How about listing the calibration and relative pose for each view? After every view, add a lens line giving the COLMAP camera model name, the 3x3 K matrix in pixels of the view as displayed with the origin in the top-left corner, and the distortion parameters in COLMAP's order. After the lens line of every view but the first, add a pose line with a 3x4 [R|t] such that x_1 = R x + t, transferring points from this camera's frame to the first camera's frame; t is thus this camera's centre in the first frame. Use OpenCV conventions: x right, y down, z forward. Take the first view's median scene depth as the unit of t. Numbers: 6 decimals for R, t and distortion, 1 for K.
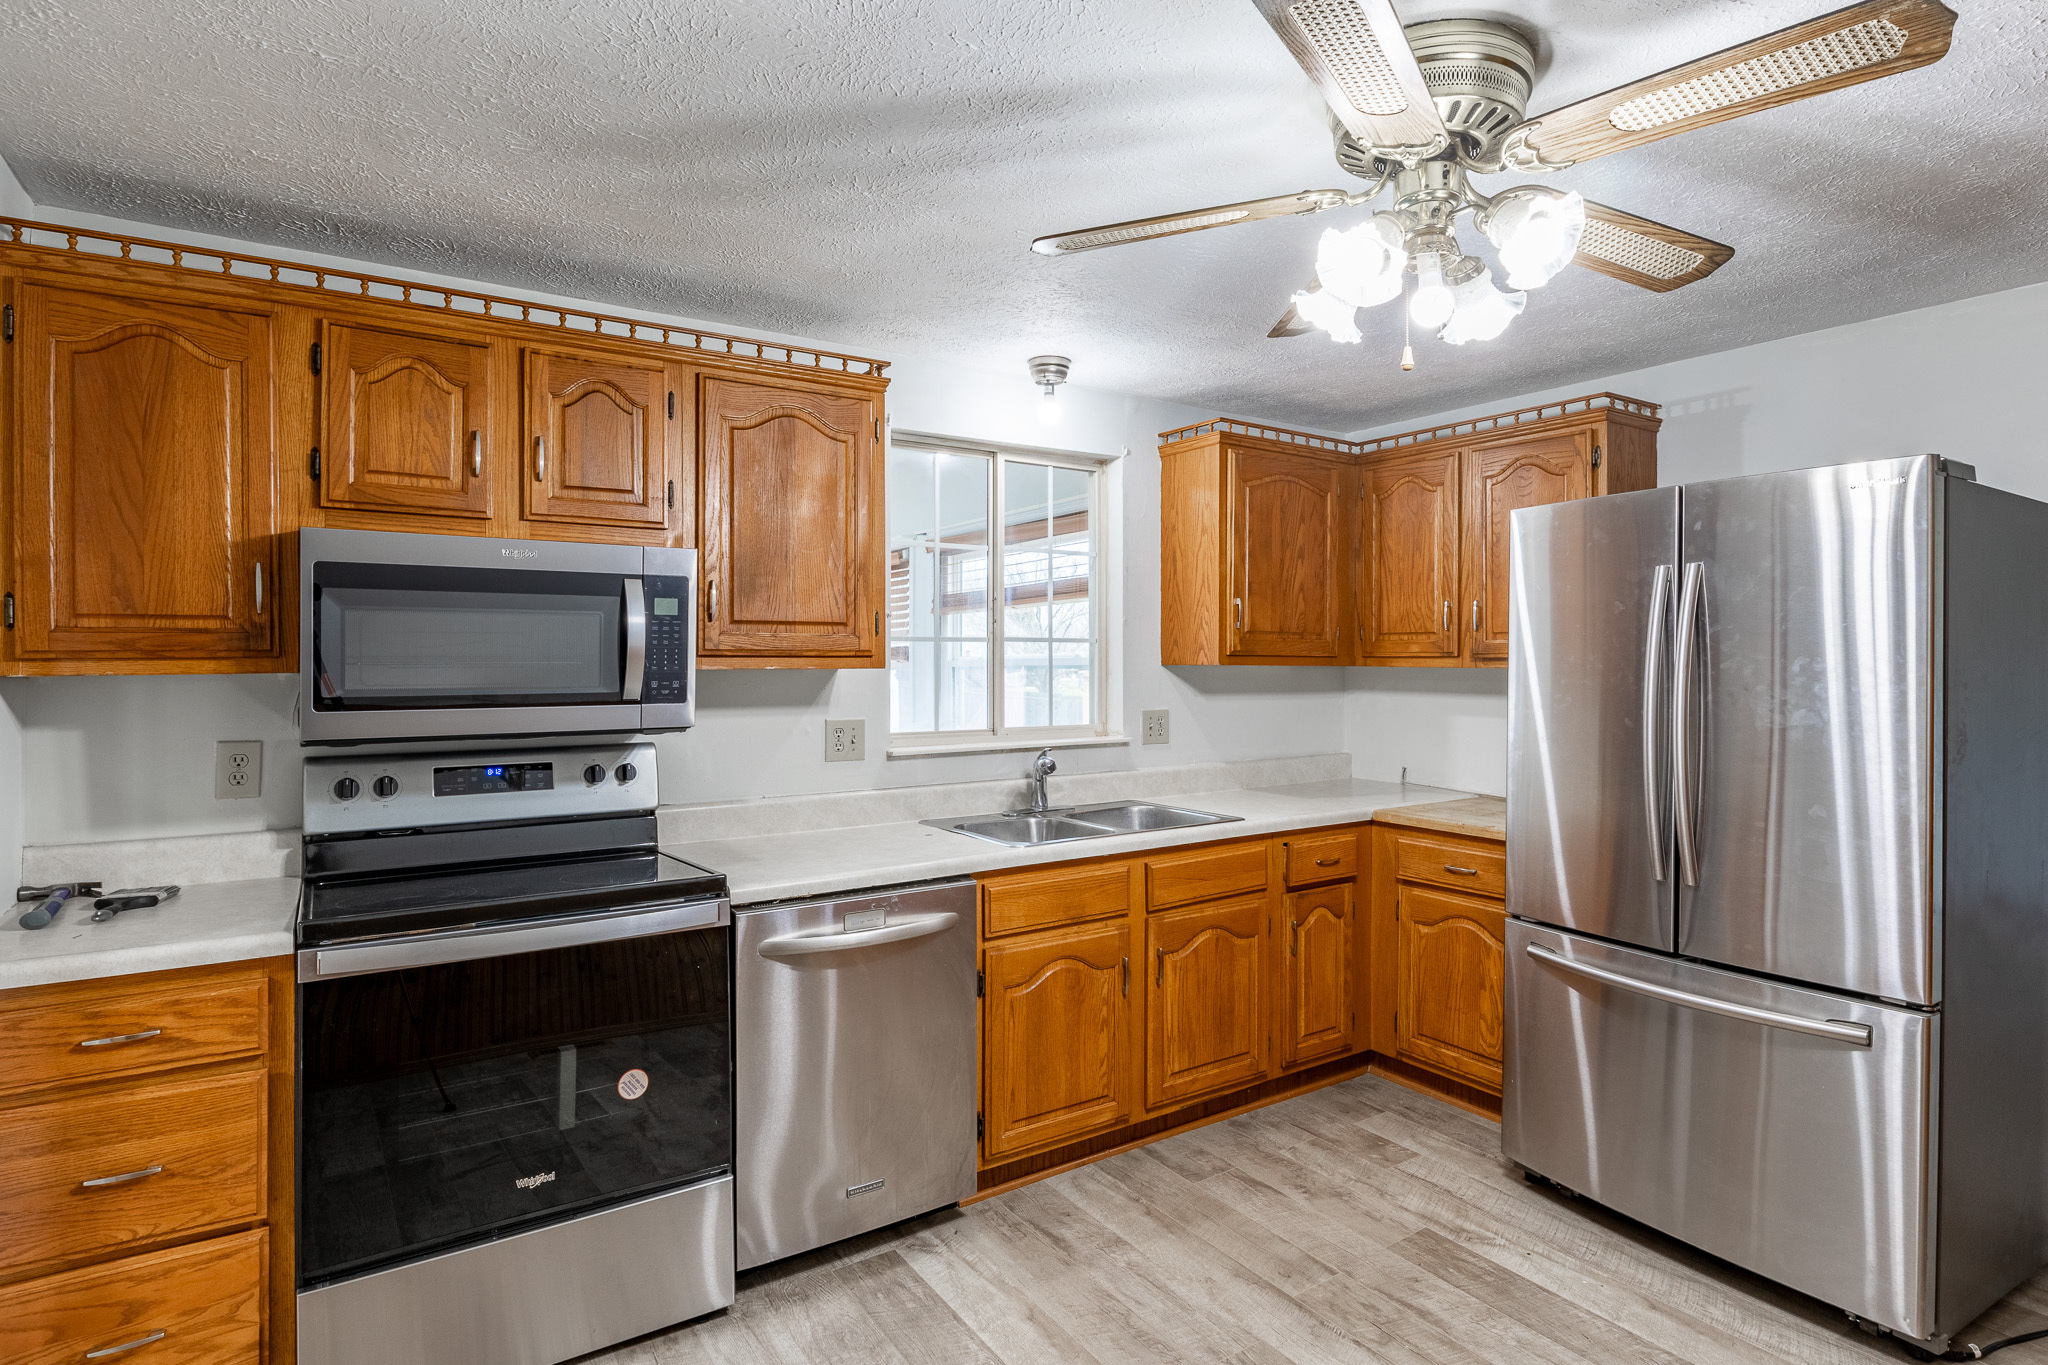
lens RADIAL K [[1062.2, 0, 1027.1], [0, 1062.2, 656.8], [0, 0, 1]] dist [-0.004031, -0.000255]
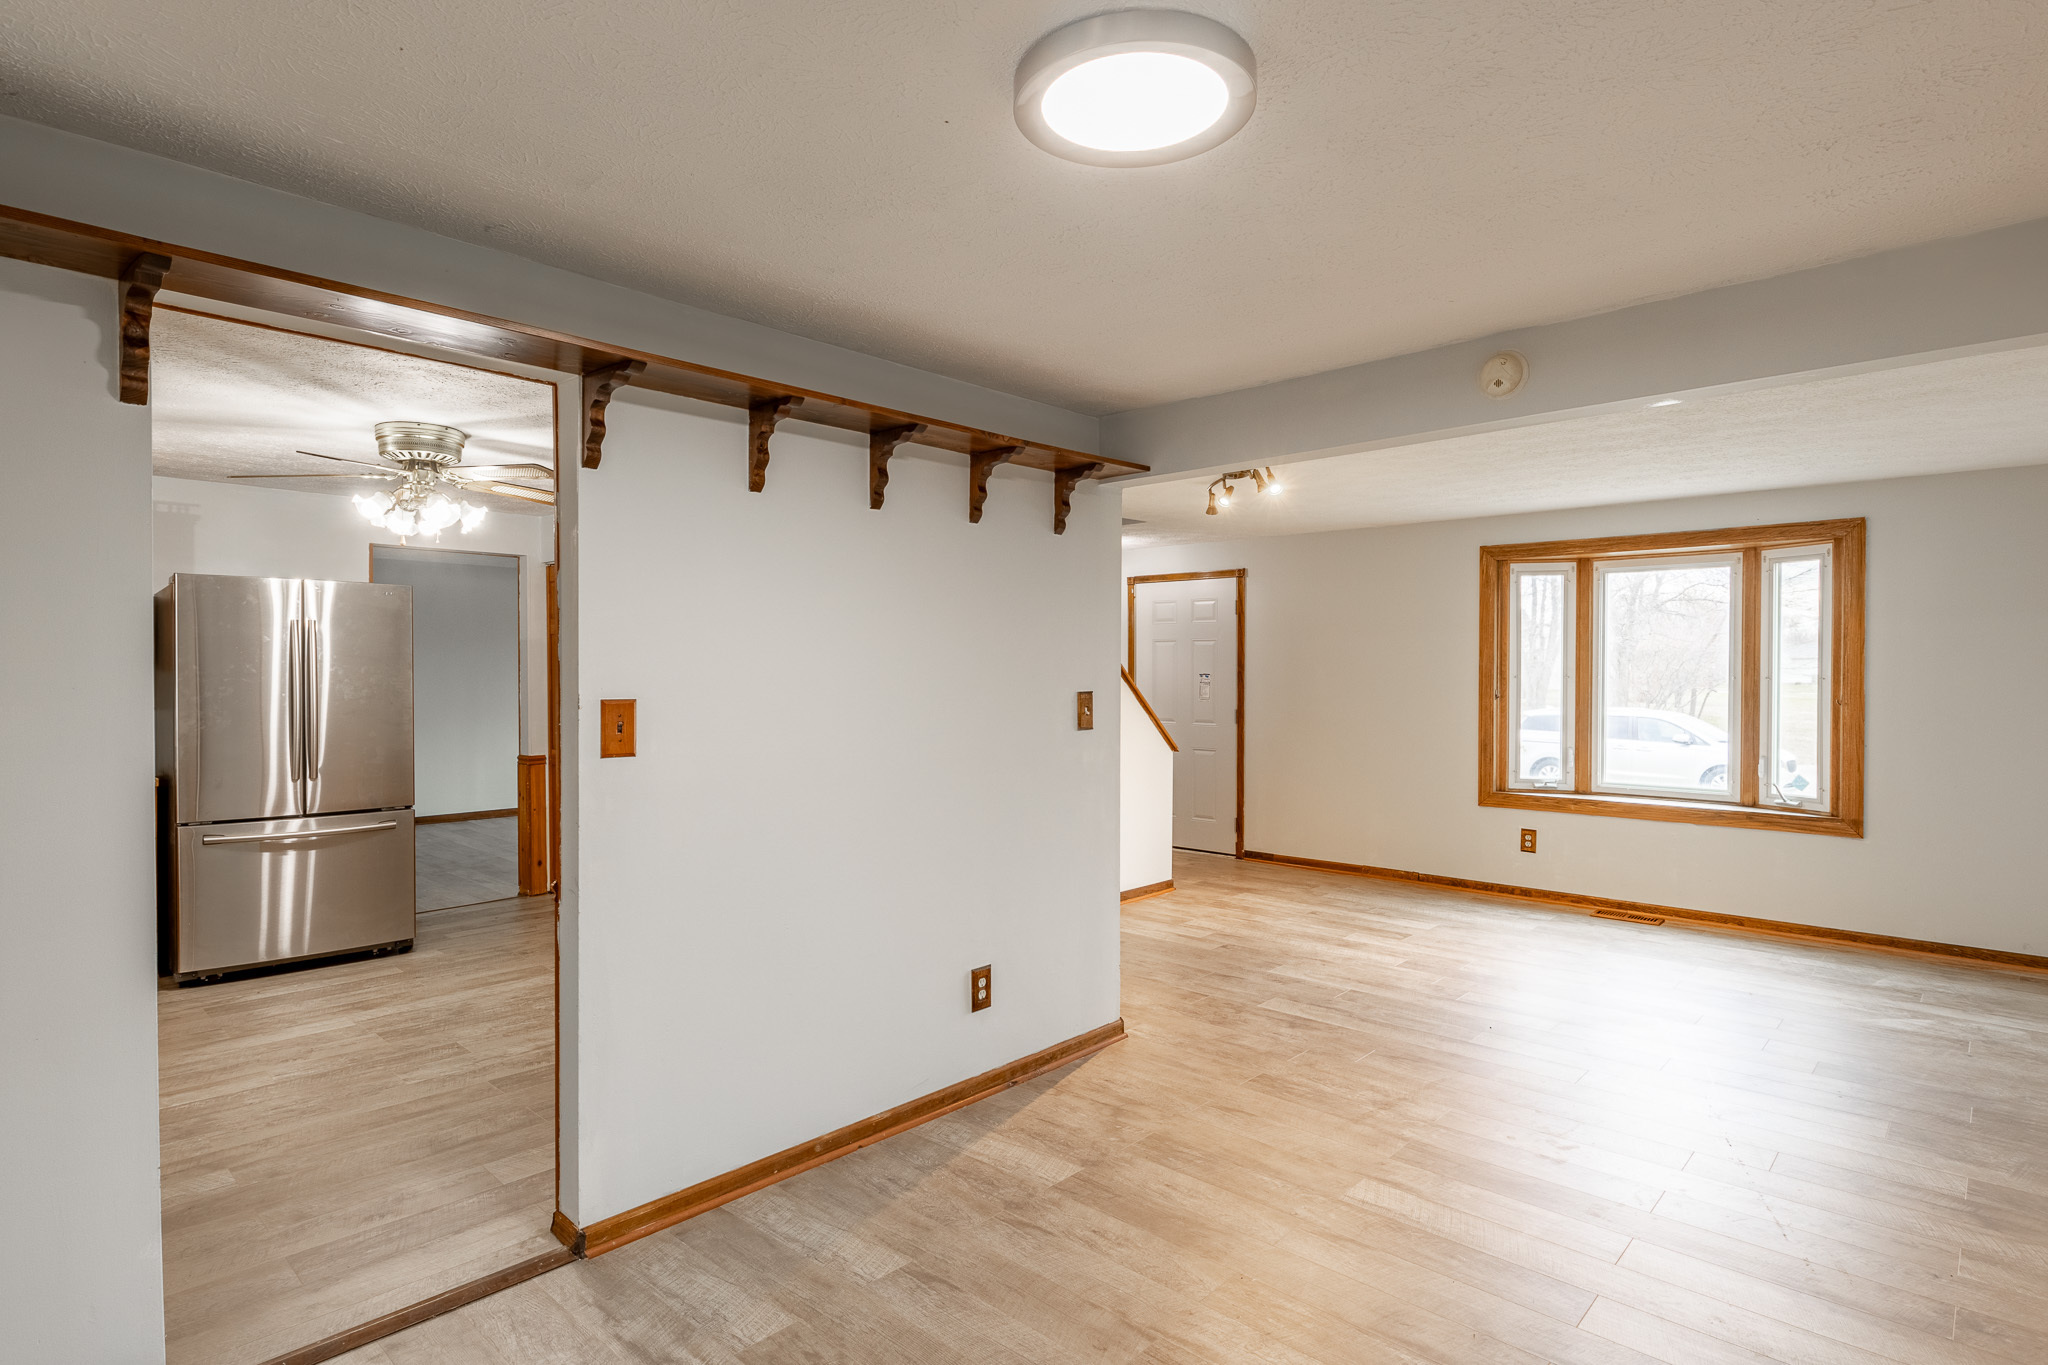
lens RADIAL K [[1053.8, 0, 1024.0], [0, 1053.8, 682.5], [0, 0, 1]] dist [-0.008960, -0.000885]
pose [[-0.227098, -0.012643, 0.973790, -1.213904], [-0.006273, 0.999914, 0.011519, 0.000117], [-0.973852, -0.003493, -0.227158, 0.097838]]
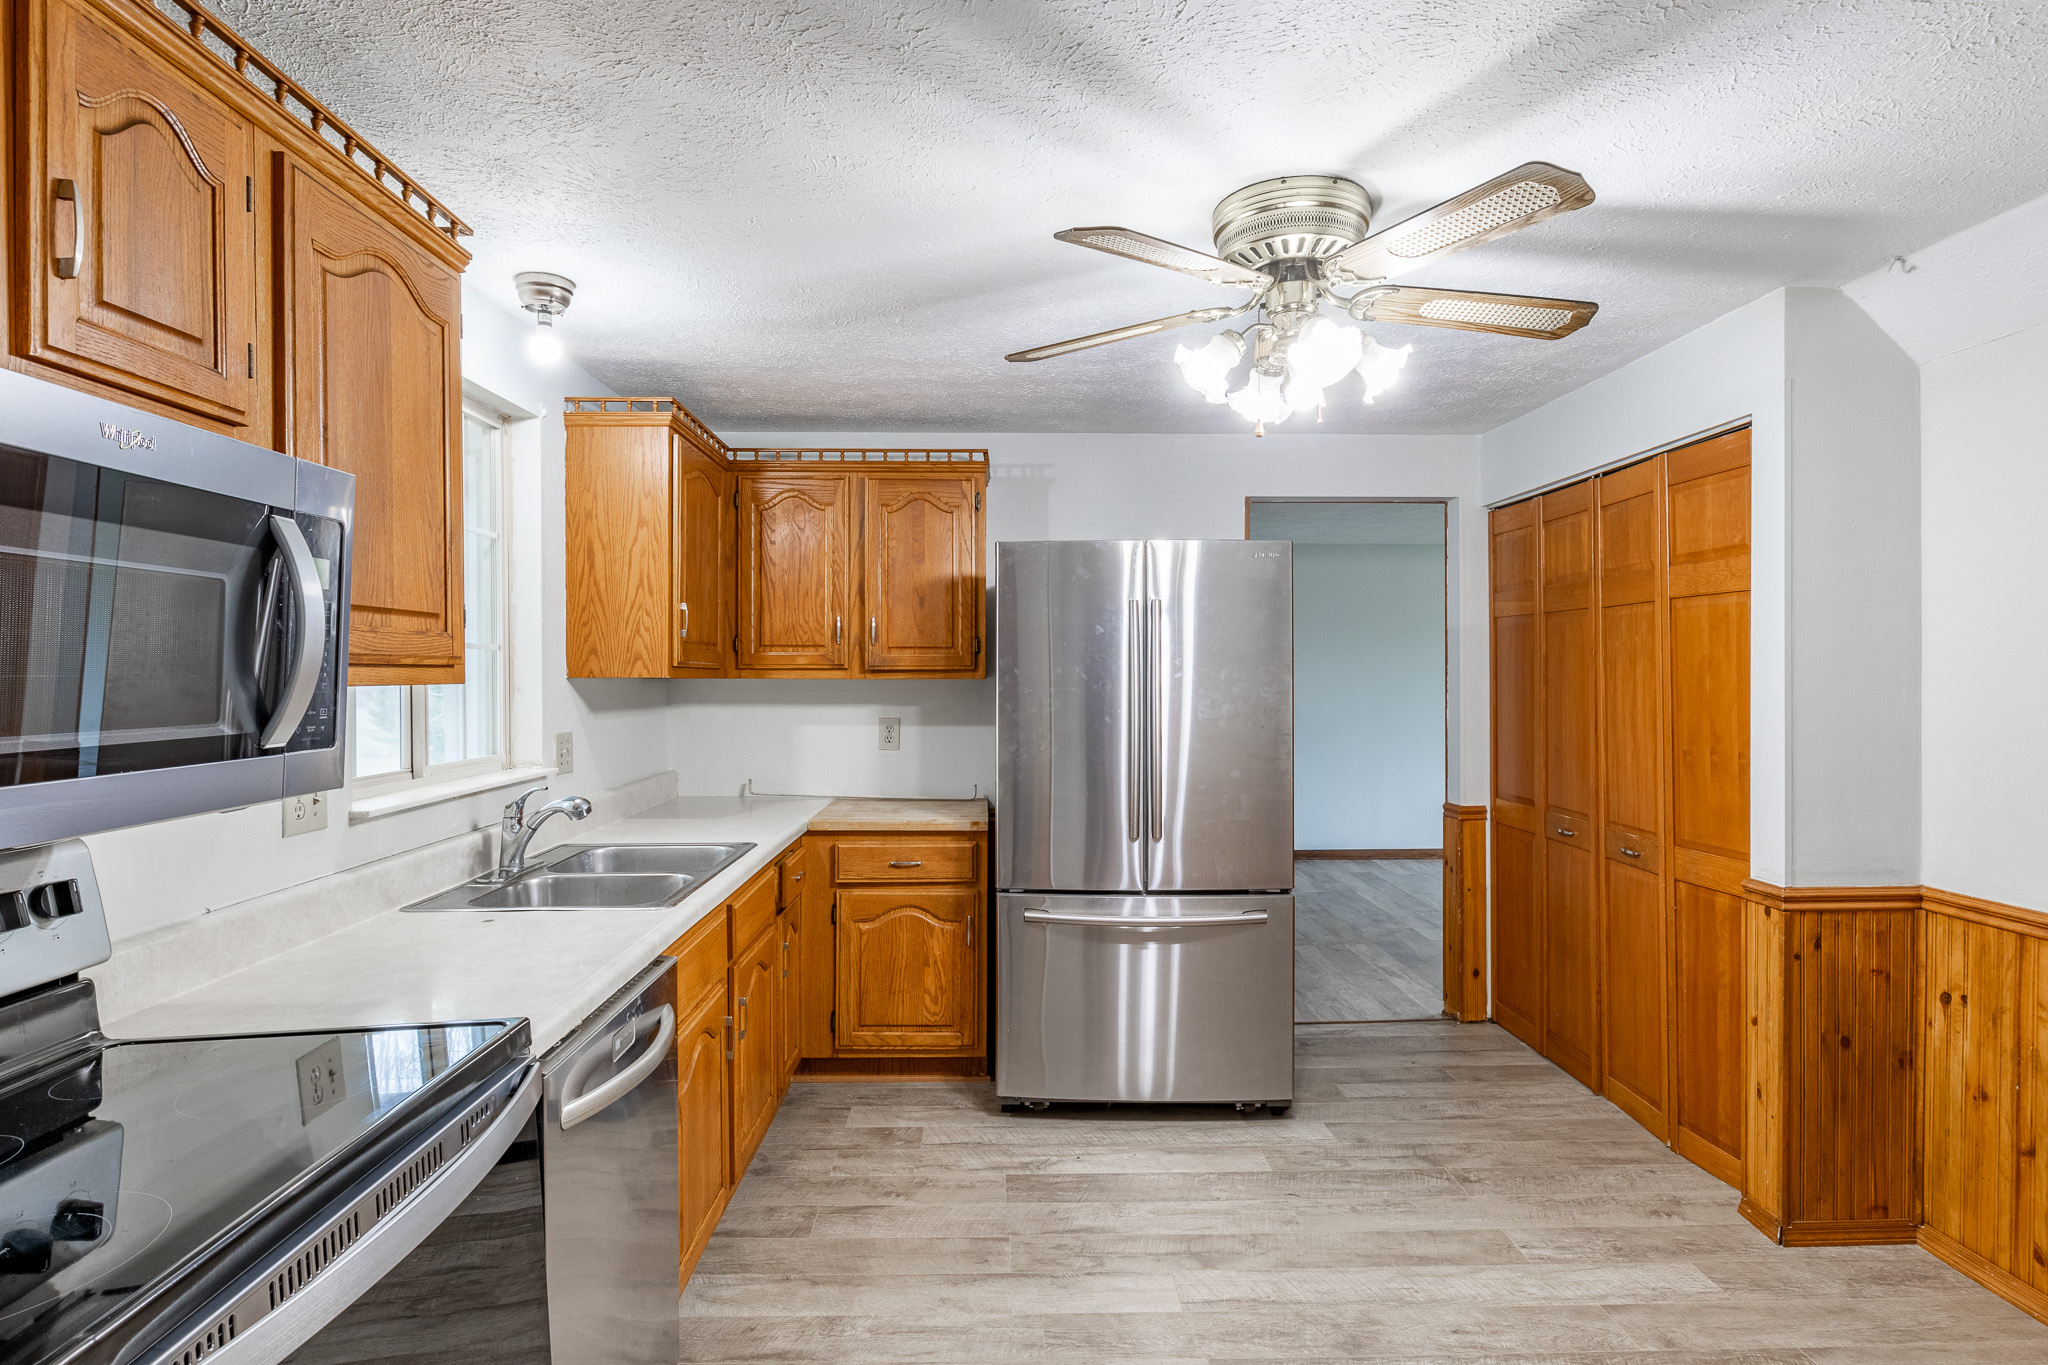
lens RADIAL K [[1080.4, 0, 1024.0], [0, 1080.4, 682.5], [0, 0, 1]] dist [-0.011900, -0.000929]
pose [[0.539135, -0.008168, 0.842180, -0.462586], [-0.000548, 0.999949, 0.010049, 0.003032], [-0.842219, -0.005880, 0.539103, 0.298111]]
